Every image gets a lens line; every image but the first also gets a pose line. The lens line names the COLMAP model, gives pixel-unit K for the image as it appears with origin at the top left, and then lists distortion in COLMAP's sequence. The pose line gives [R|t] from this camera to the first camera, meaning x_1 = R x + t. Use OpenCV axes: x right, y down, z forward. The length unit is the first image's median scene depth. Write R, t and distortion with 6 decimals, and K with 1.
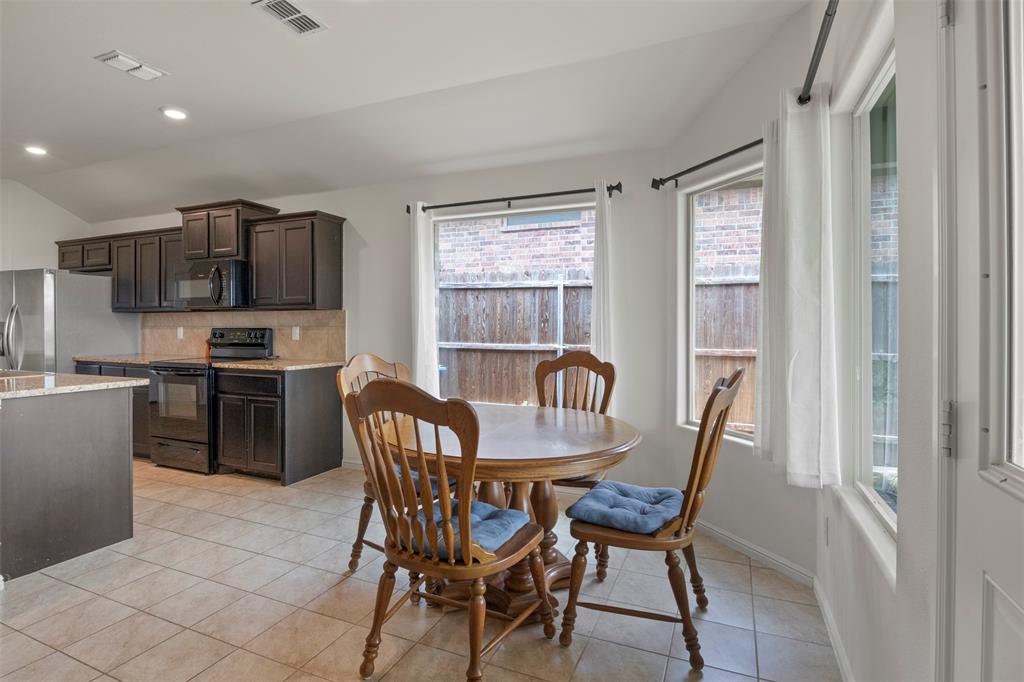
lens RADIAL K [[514.4, 0, 510.5], [0, 514.4, 329.0], [0, 0, 1]] dist [-0.006105, -0.000580]
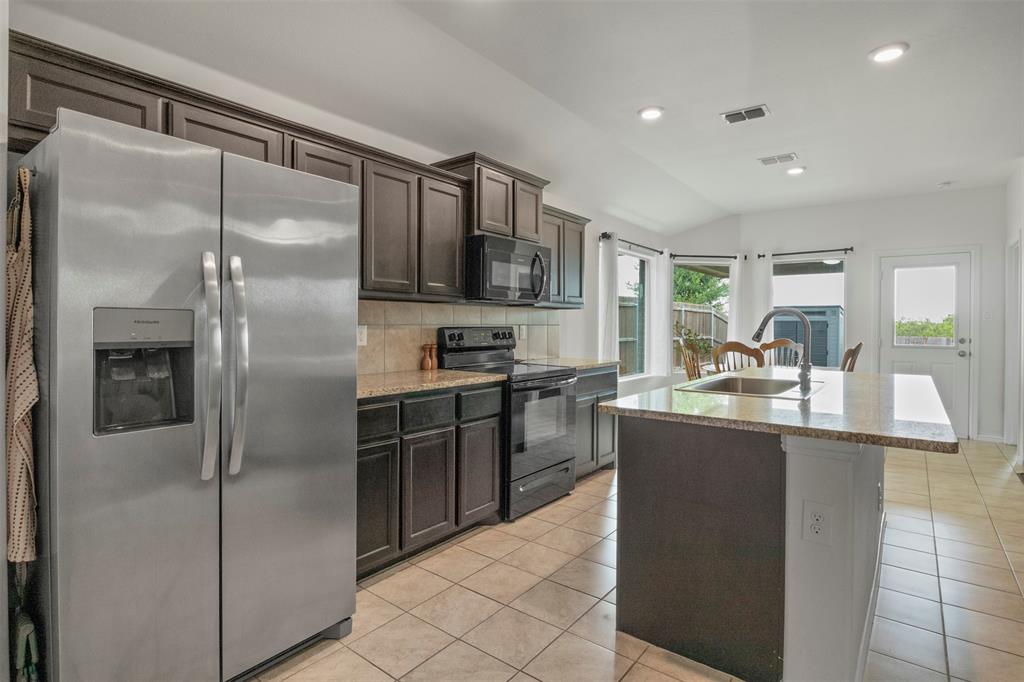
lens RADIAL K [[517.1, 0, 509.9], [0, 517.1, 322.3], [0, 0, 1]] dist [-0.001779, -0.000711]
pose [[0.244735, 0.004239, 0.969581, -1.247985], [0.000666, 0.999989, -0.004540, -0.005358], [-0.969590, 0.001757, 0.244730, 0.748207]]
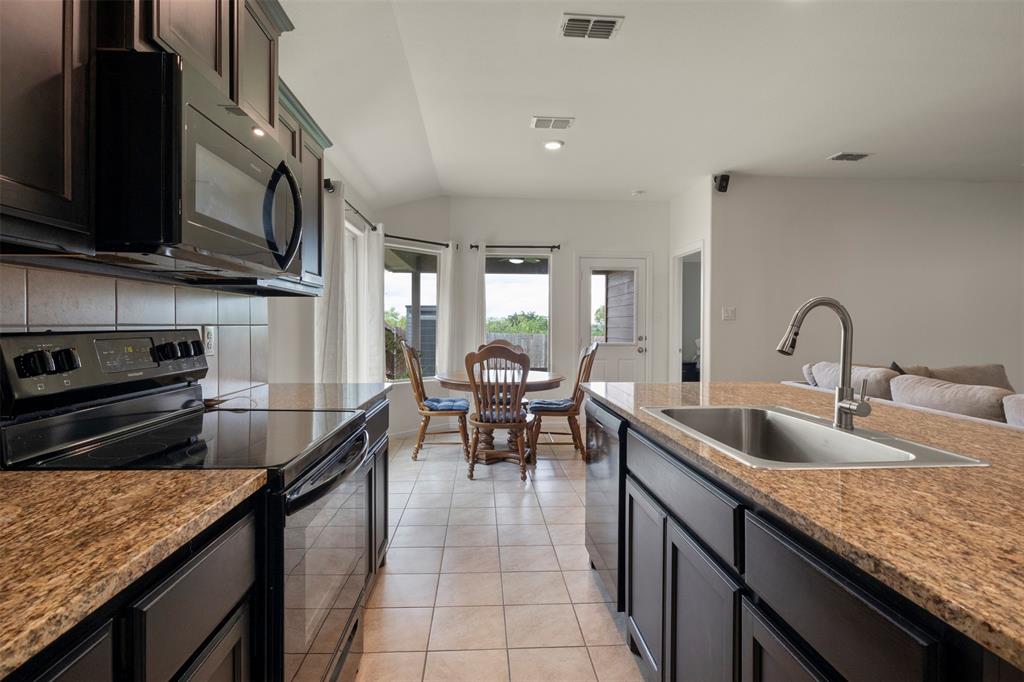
lens RADIAL K [[514.4, 0, 510.5], [0, 514.4, 329.0], [0, 0, 1]] dist [-0.006105, -0.000580]
pose [[-0.459146, -0.008150, 0.888324, -0.872423], [0.002269, 0.999944, 0.010347, -0.005375], [-0.888358, 0.006766, -0.459101, 0.916859]]
